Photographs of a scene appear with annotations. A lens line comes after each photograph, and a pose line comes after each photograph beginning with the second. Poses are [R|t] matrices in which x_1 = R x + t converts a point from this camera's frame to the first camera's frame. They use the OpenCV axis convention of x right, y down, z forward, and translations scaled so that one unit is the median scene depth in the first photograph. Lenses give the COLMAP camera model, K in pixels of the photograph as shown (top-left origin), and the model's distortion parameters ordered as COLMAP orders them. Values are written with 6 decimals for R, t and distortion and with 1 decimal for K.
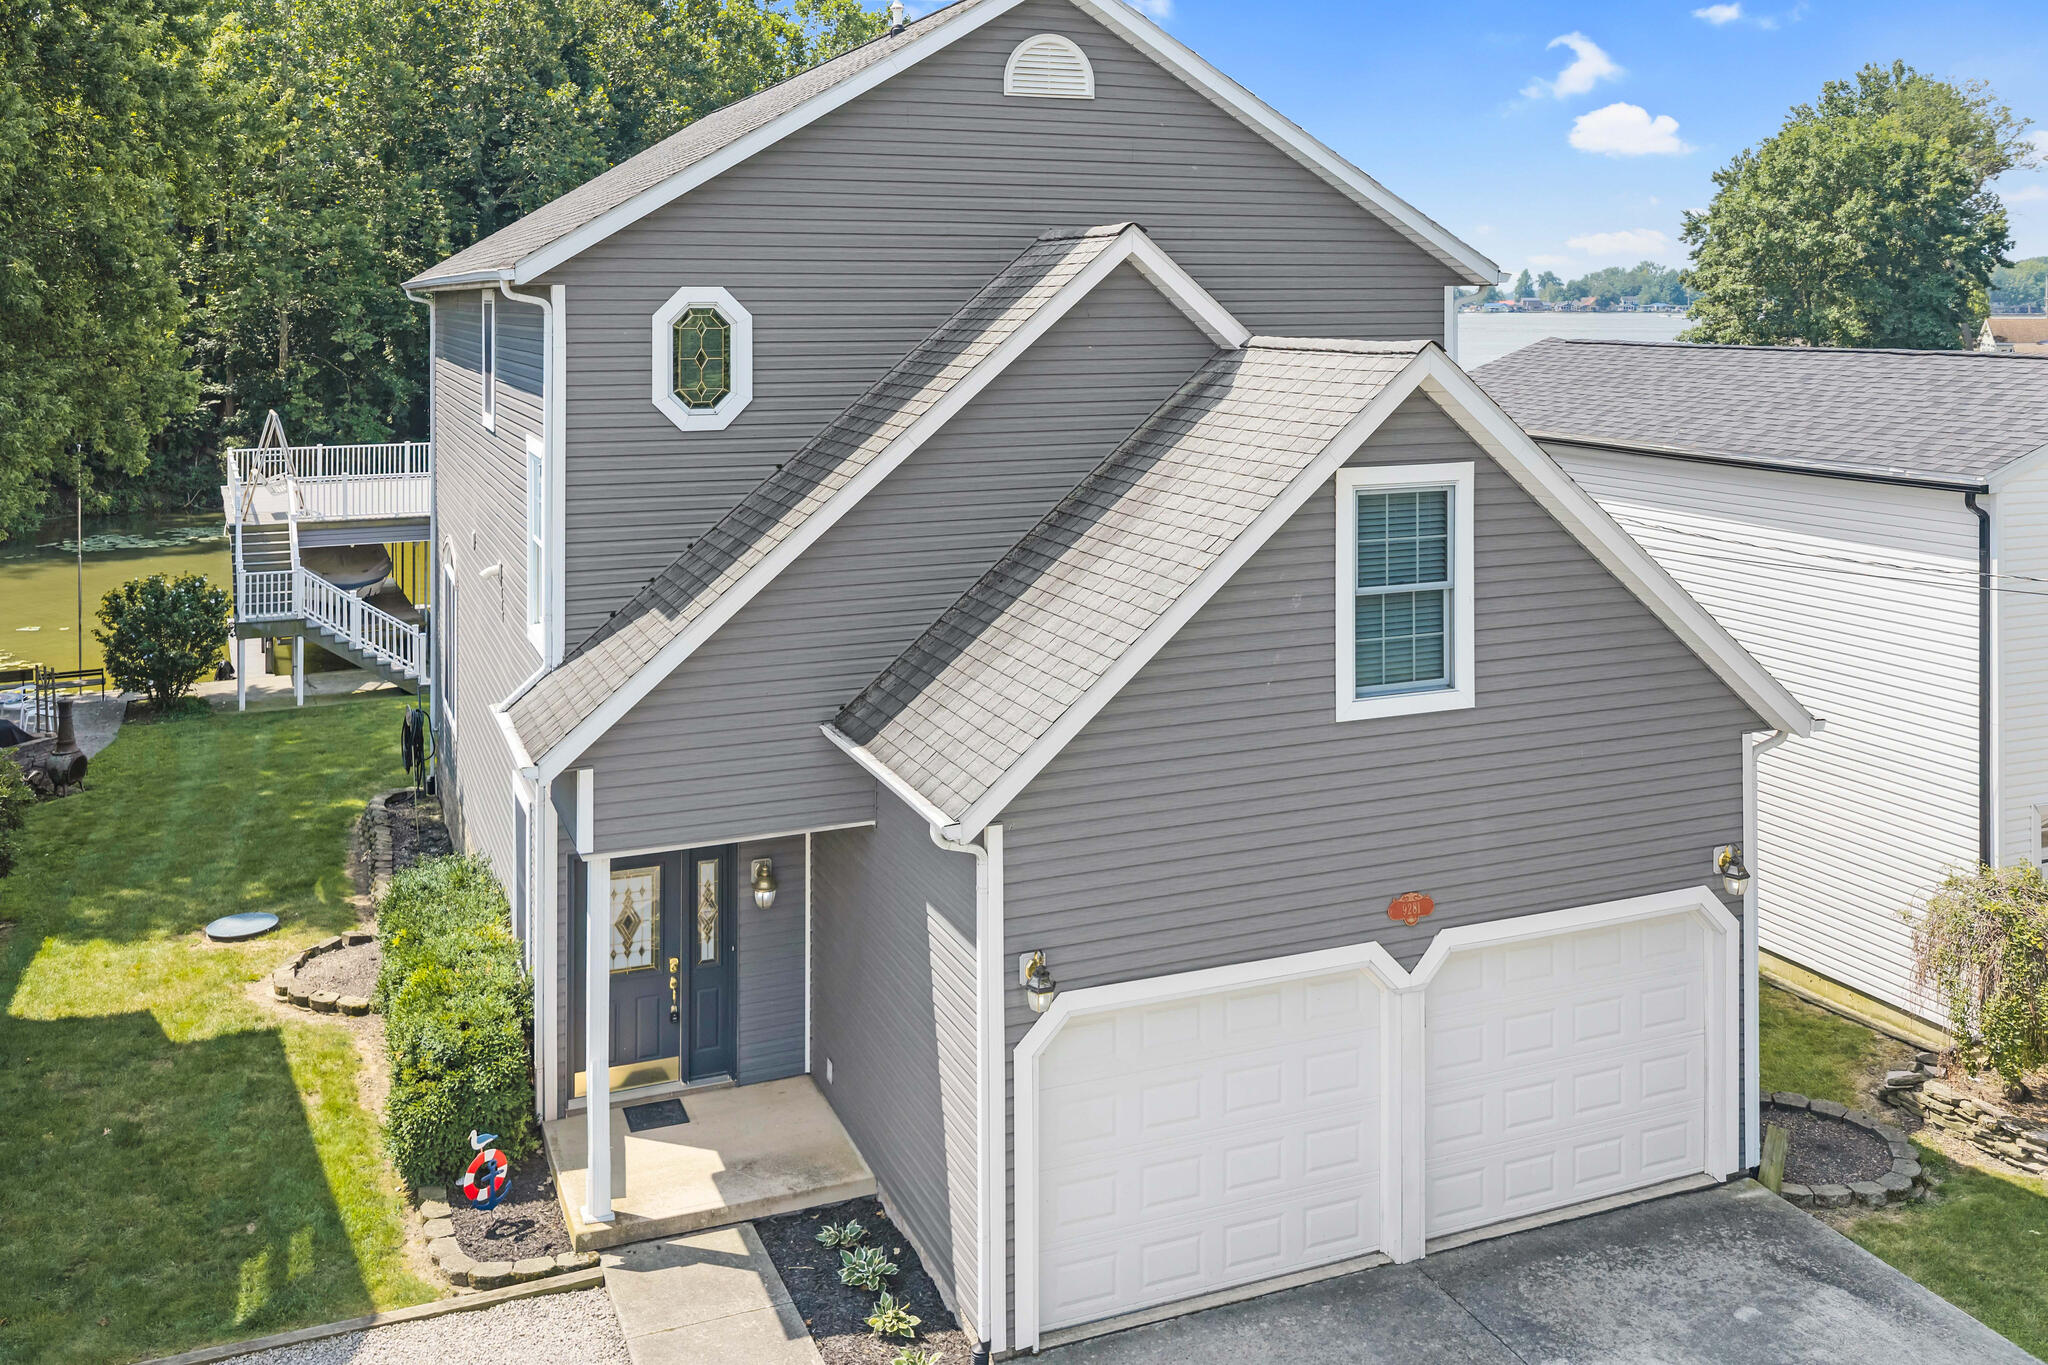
lens RADIAL K [[1711.6, 0, 965.8], [0, 1711.6, 684.7], [0, 0, 1]] dist [0.004200, -0.003654]
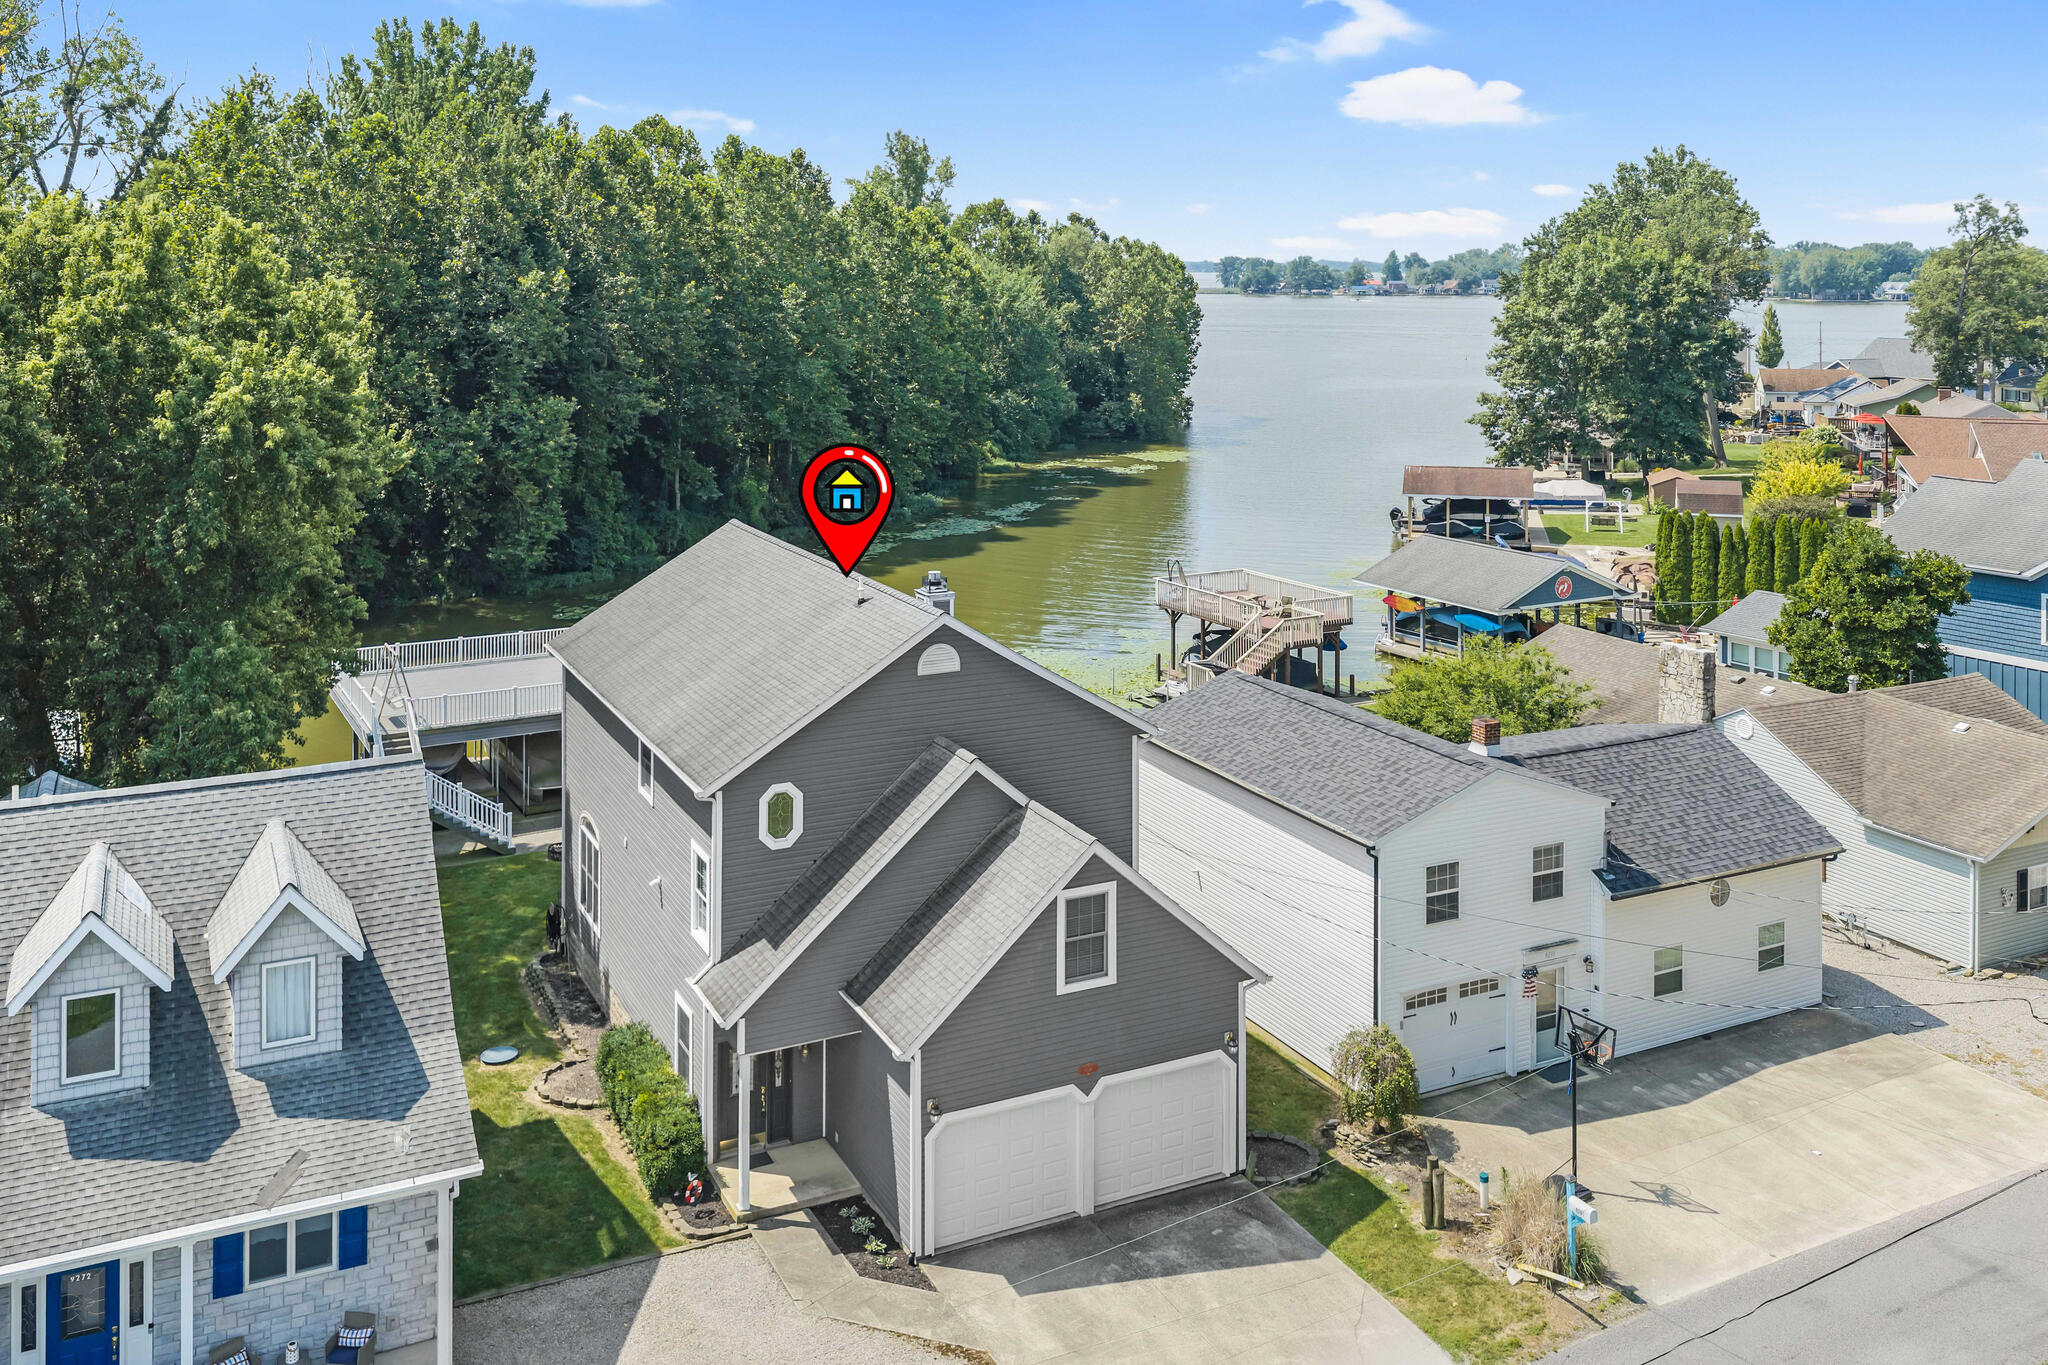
lens RADIAL K [[1692.9, 0, 1034.5], [0, 1692.9, 671.9], [0, 0, 1]] dist [0.010047, -0.010350]
pose [[0.993800, 0.002865, 0.111148, -0.077503], [-0.003732, 0.999964, 0.007595, -0.421383], [-0.111122, -0.007962, 0.993775, -1.280353]]
